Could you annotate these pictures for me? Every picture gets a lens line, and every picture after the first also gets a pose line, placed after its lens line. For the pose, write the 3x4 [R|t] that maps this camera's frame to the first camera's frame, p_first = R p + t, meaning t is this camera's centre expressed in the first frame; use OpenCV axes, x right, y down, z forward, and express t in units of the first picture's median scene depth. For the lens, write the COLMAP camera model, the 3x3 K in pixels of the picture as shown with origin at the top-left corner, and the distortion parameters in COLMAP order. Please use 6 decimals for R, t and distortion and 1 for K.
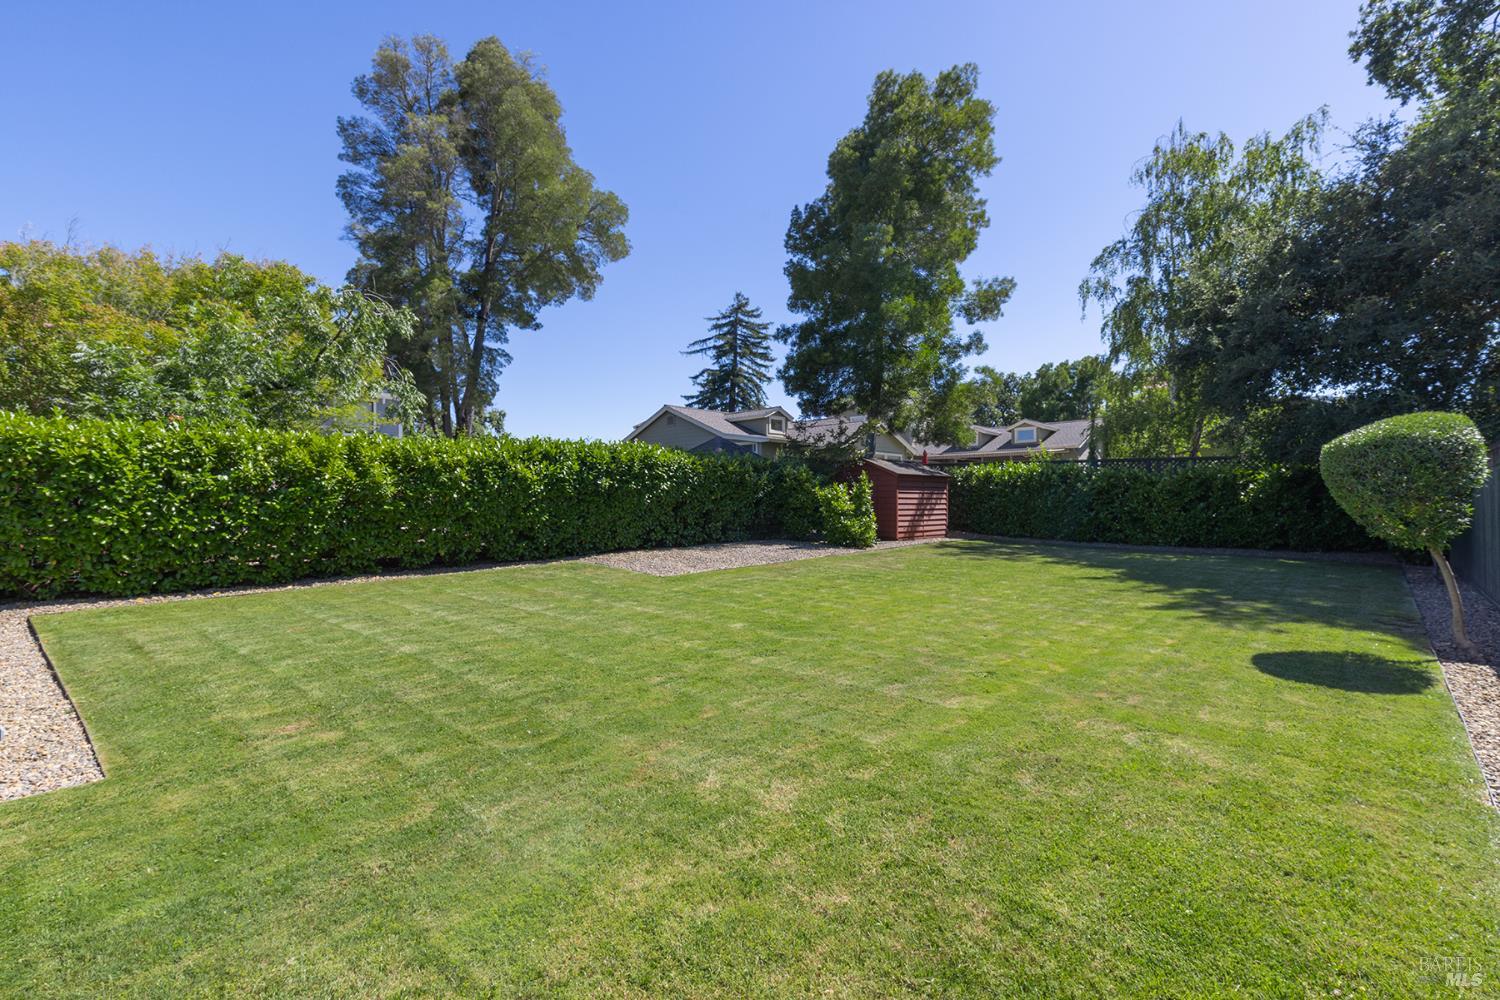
lens RADIAL K [[682.7, 0, 748.5], [0, 682.7, 495.1], [0, 0, 1]] dist [0.003629, -0.001586]
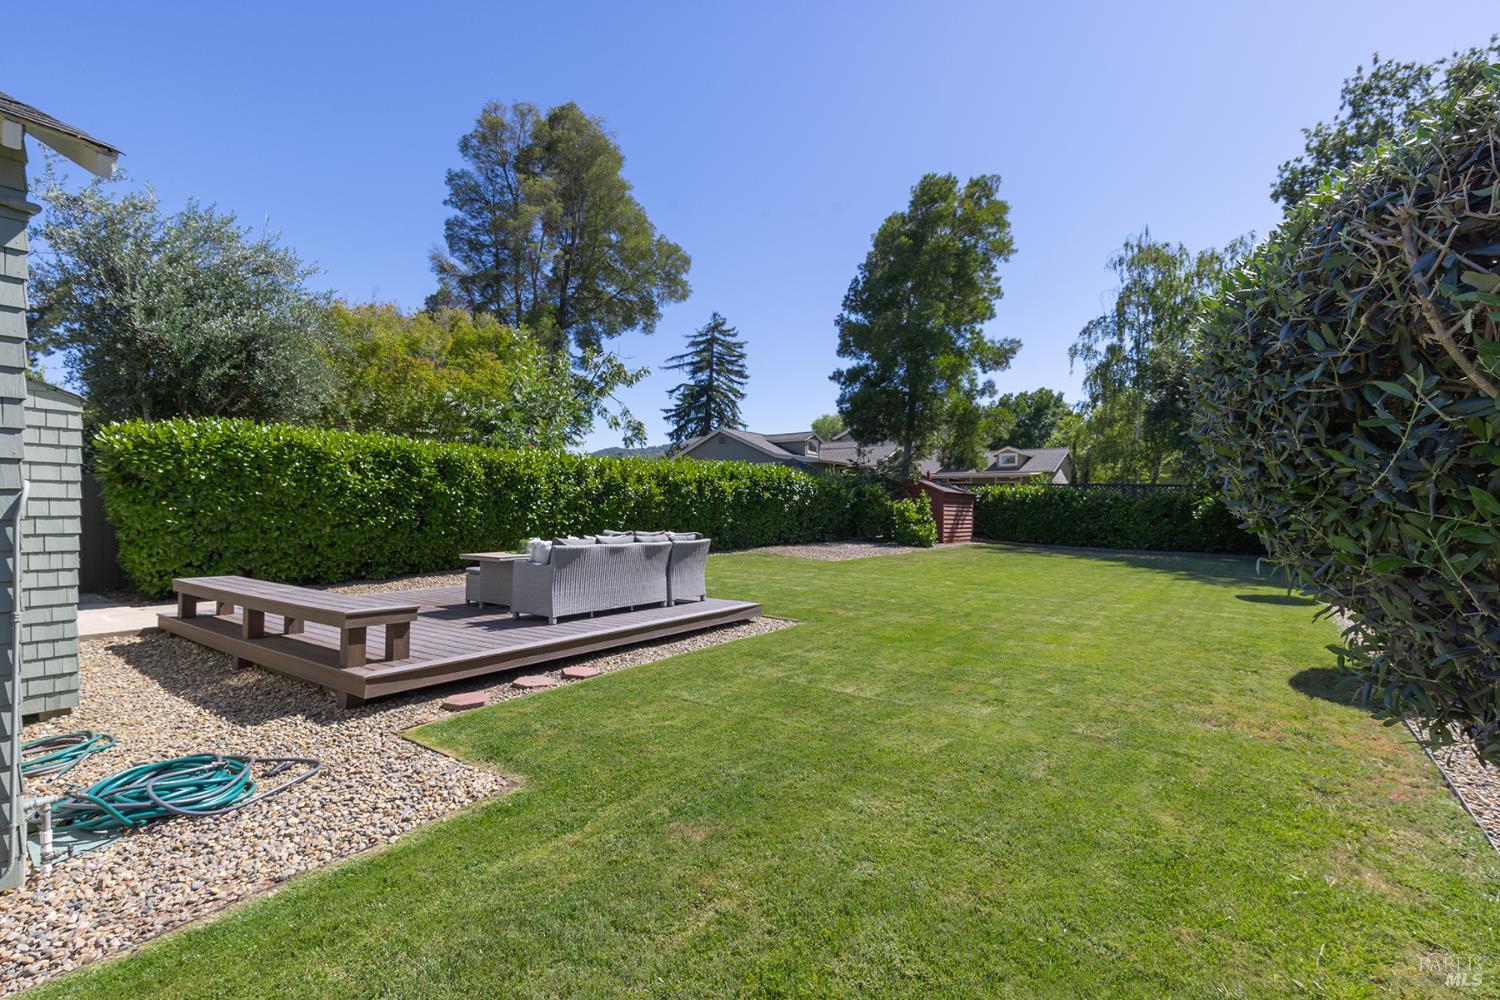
lens RADIAL K [[682.7, 0, 745.9], [0, 682.7, 505.0], [0, 0, 1]] dist [0.003629, -0.001586]
pose [[0.995798, 0.020268, 0.089308, -0.227693], [-0.020310, 0.999794, -0.000434, 0.001716], [-0.089298, -0.001382, 0.996004, -0.223356]]
